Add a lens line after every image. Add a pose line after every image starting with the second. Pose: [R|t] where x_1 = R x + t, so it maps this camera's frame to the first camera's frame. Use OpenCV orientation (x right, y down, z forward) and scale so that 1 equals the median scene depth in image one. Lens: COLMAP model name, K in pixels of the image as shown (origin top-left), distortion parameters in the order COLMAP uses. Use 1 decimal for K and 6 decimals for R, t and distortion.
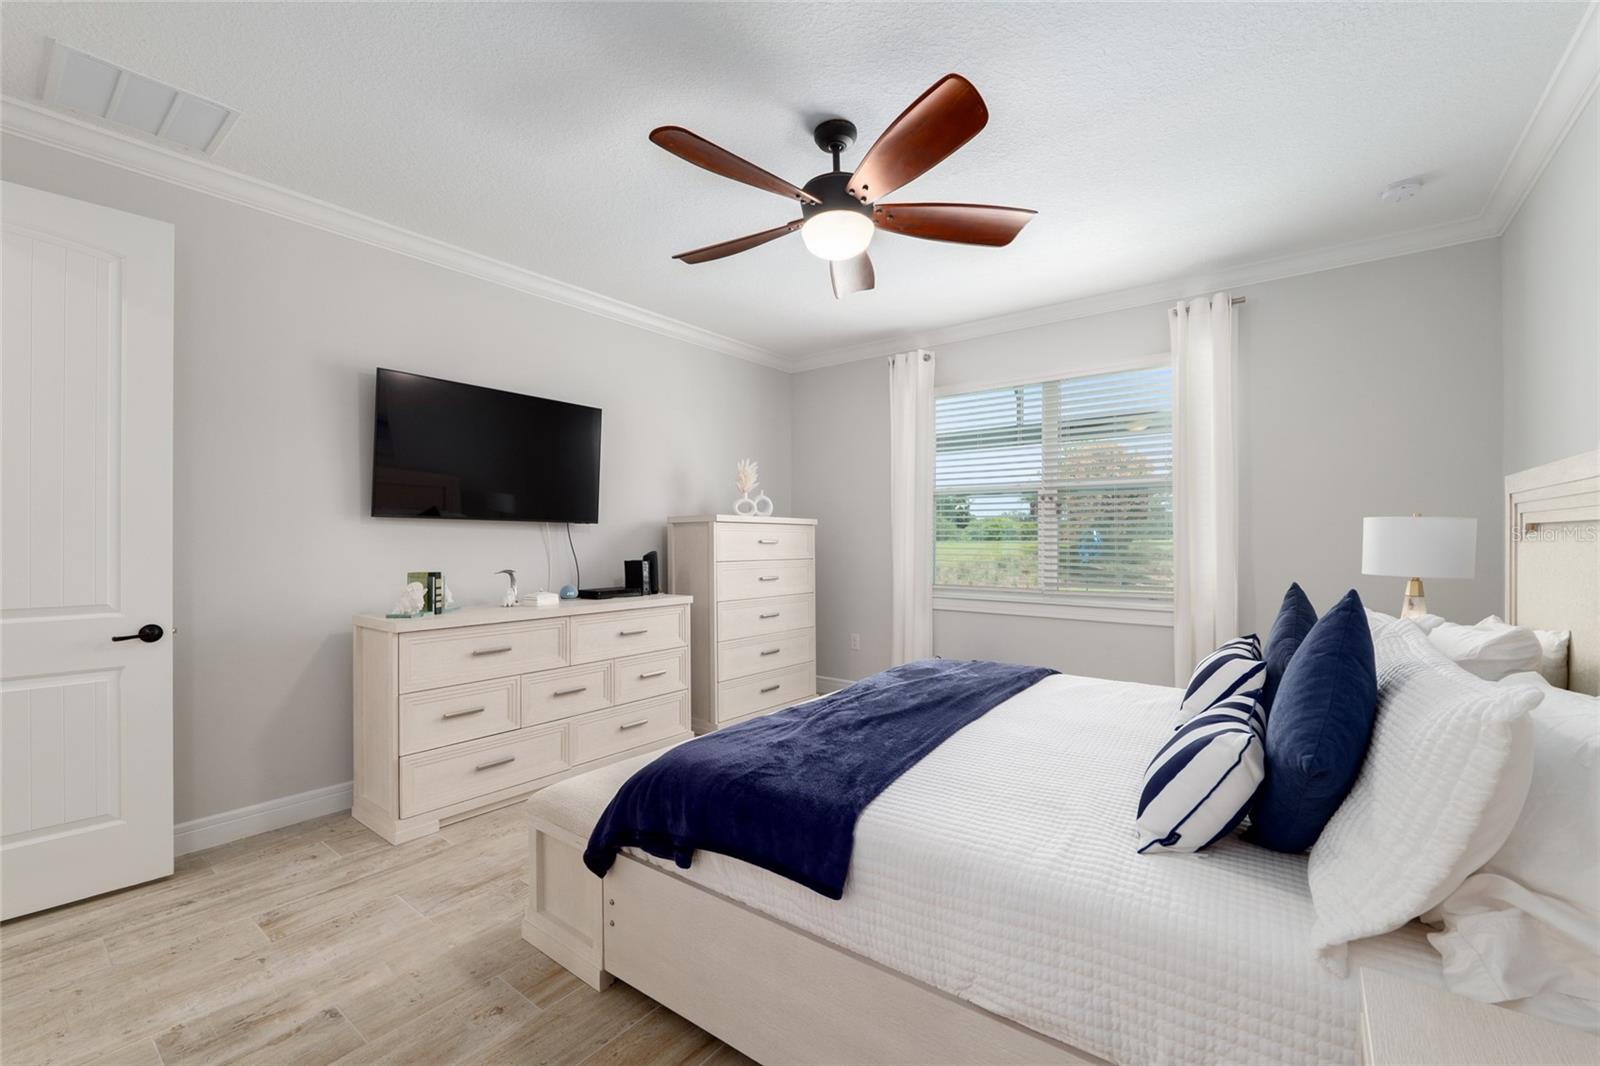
lens RADIAL K [[658.9, 0, 782.7], [0, 658.9, 534.7], [0, 0, 1]] dist [-0.011419, -0.000128]
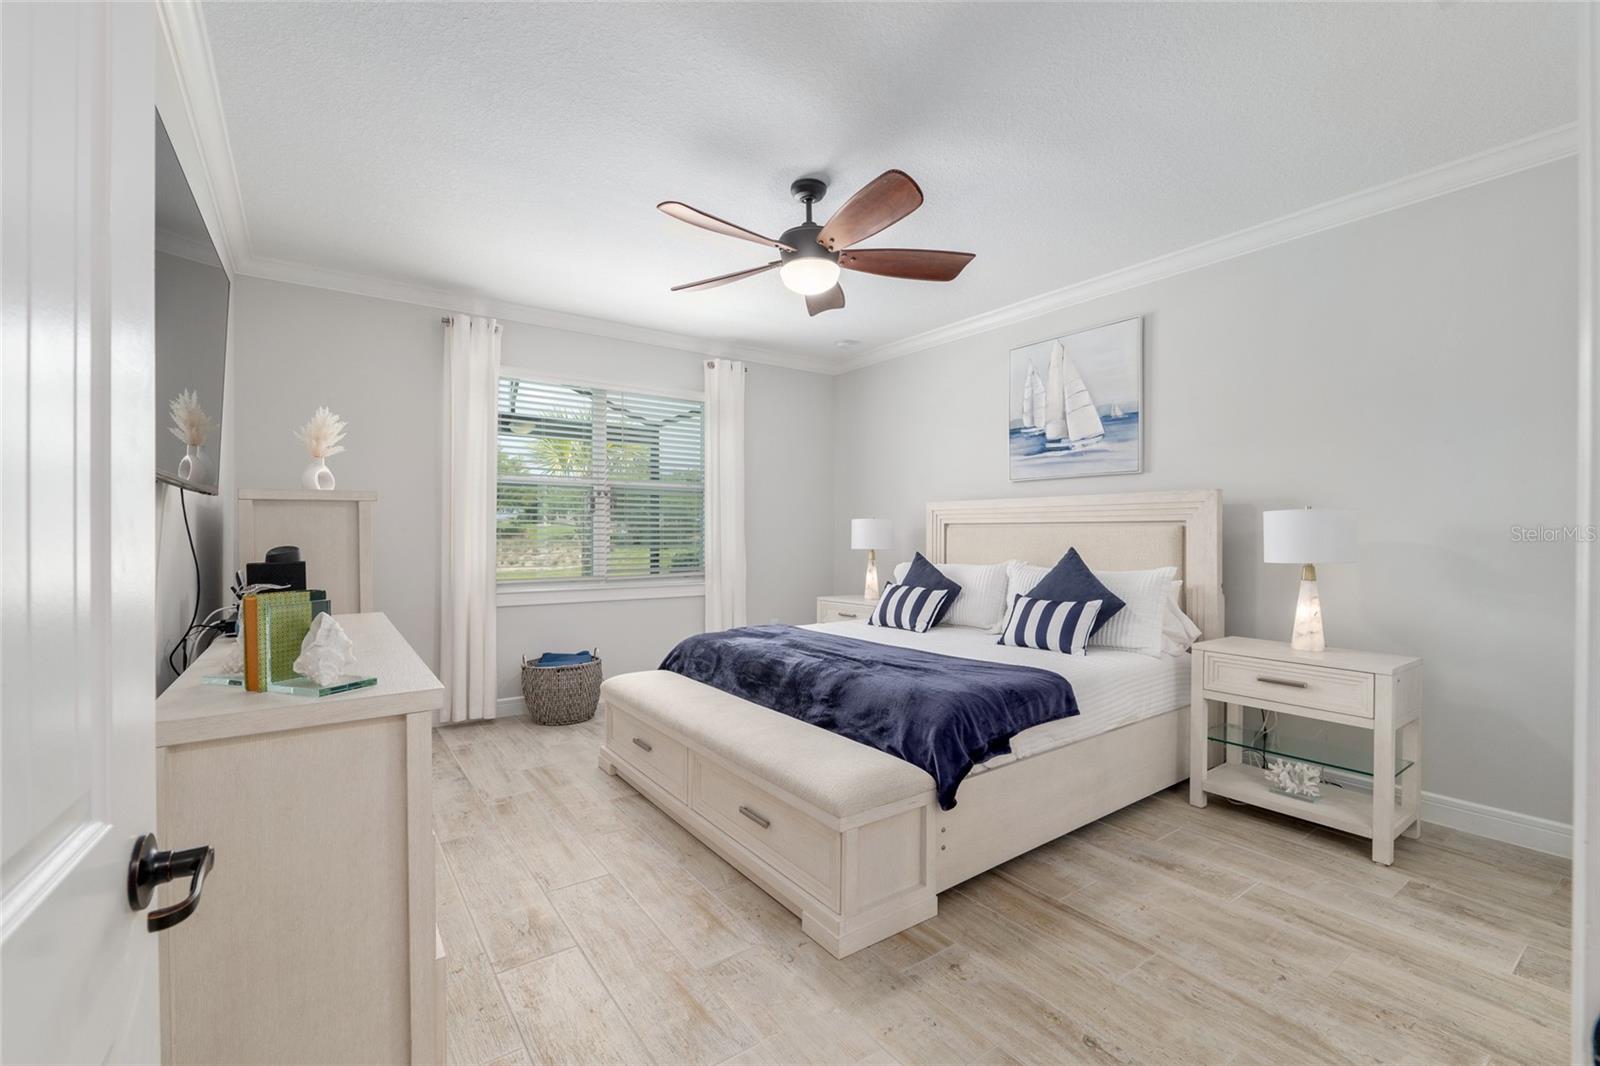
lens RADIAL K [[681.9, 0, 799.6], [0, 681.9, 536.9], [0, 0, 1]] dist [-0.003914, -0.000061]
pose [[0.281217, -0.002890, 0.959640, -1.167250], [-0.005595, 0.999974, 0.004651, 0.017839], [-0.959628, -0.006677, 0.281193, 0.695610]]
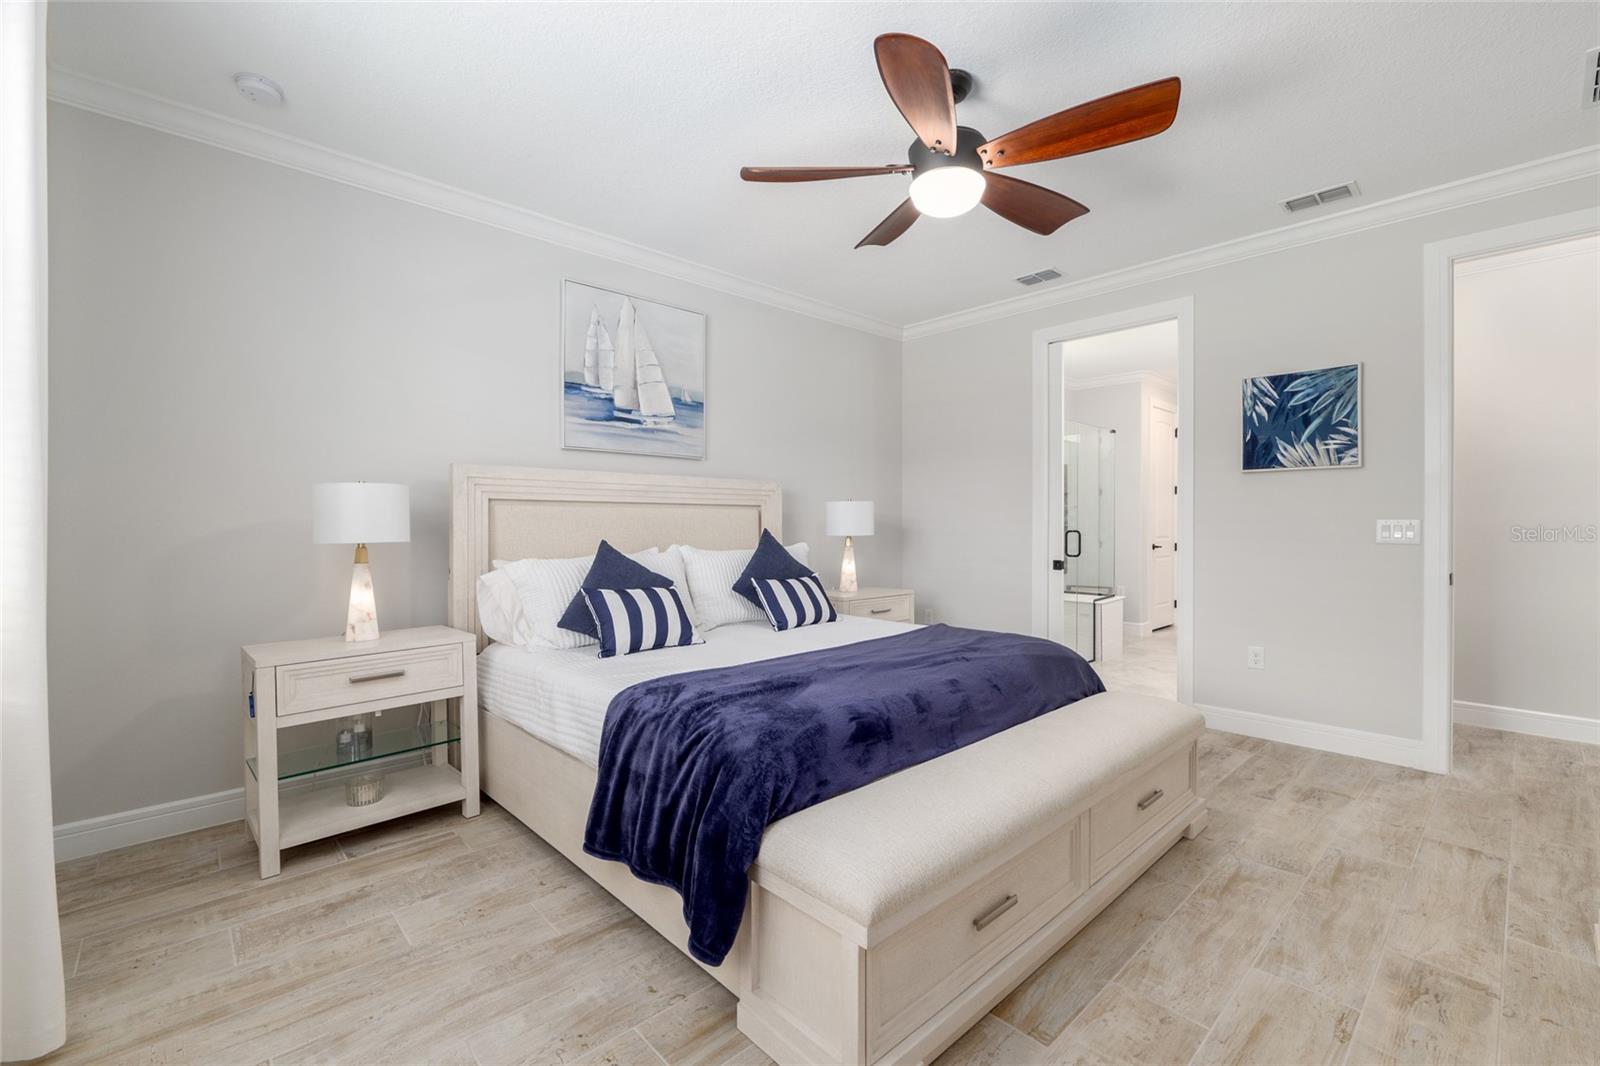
lens RADIAL K [[685.9, 0, 787.6], [0, 685.9, 530.8], [0, 0, 1]] dist [-0.007537, -0.000536]
pose [[-0.986791, 0.001251, 0.161995, 0.154446], [0.002060, 0.999986, 0.004827, 0.043616], [-0.161986, 0.005097, -0.986780, 2.117762]]
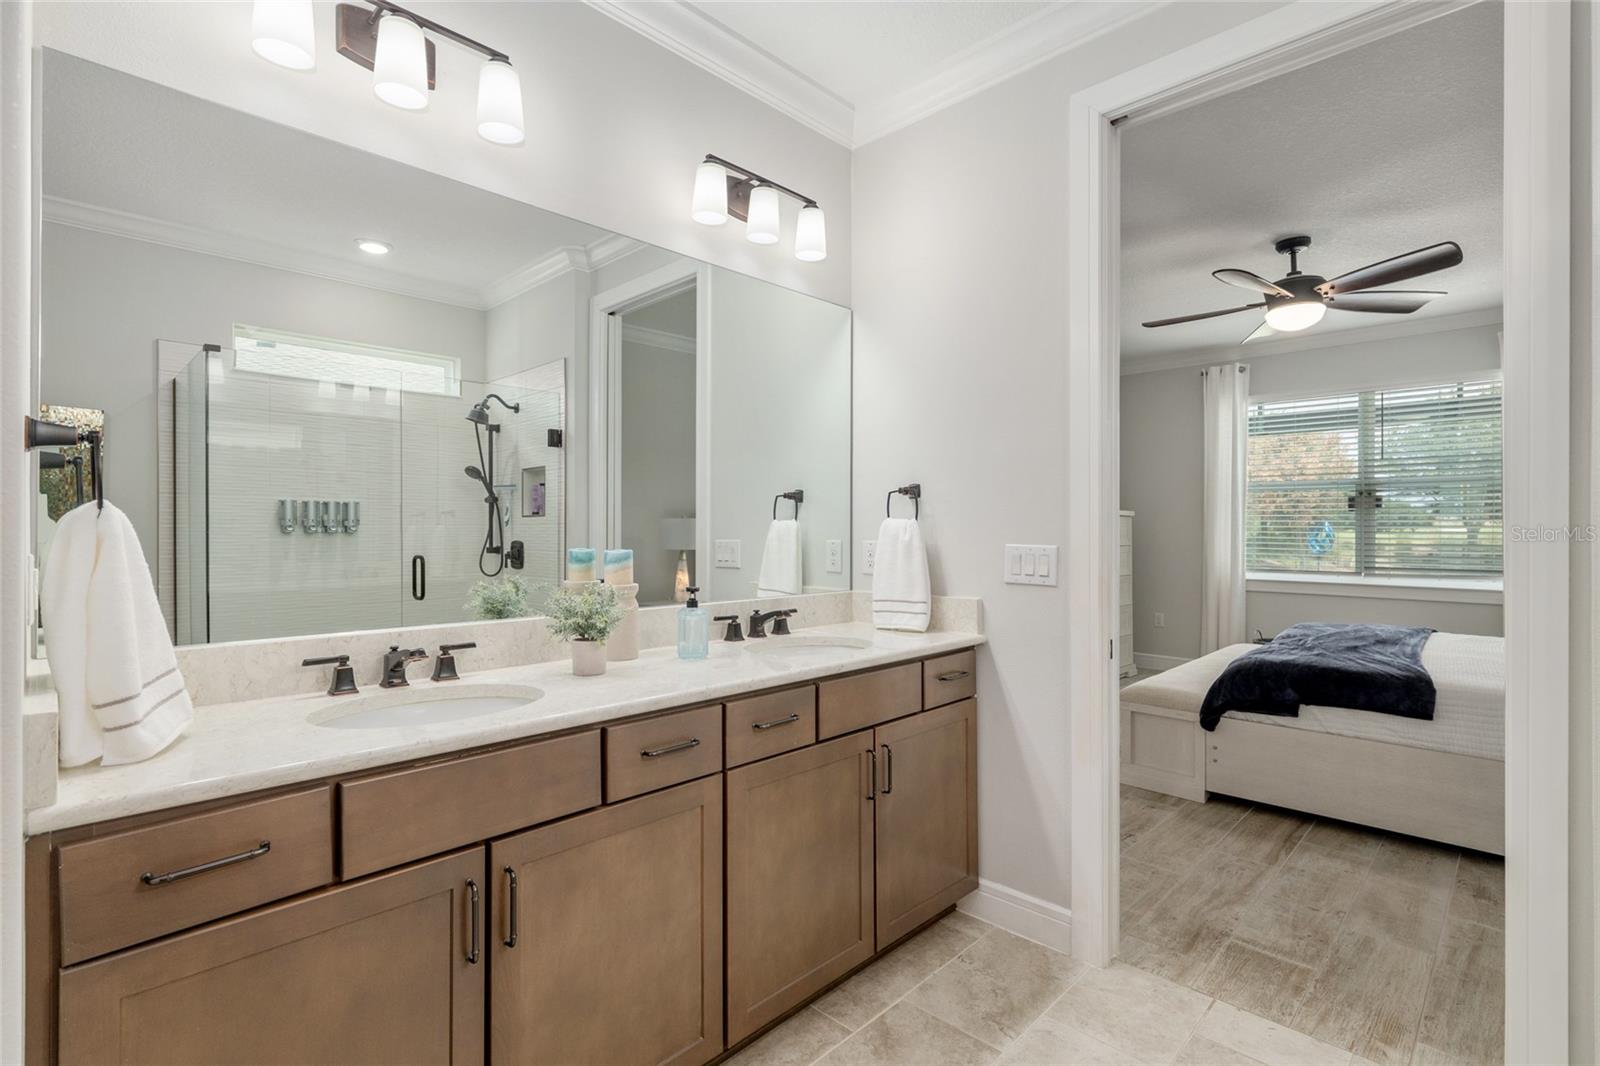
lens RADIAL K [[738.5, 0, 806.8], [0, 738.5, 534.3], [0, 0, 1]] dist [-0.000198, -0.000355]
pose [[0.995417, 0.000146, -0.095634, -0.851497], [0.001260, 0.999892, 0.014648, -0.006103], [0.095625, -0.014701, 0.995309, -0.729088]]
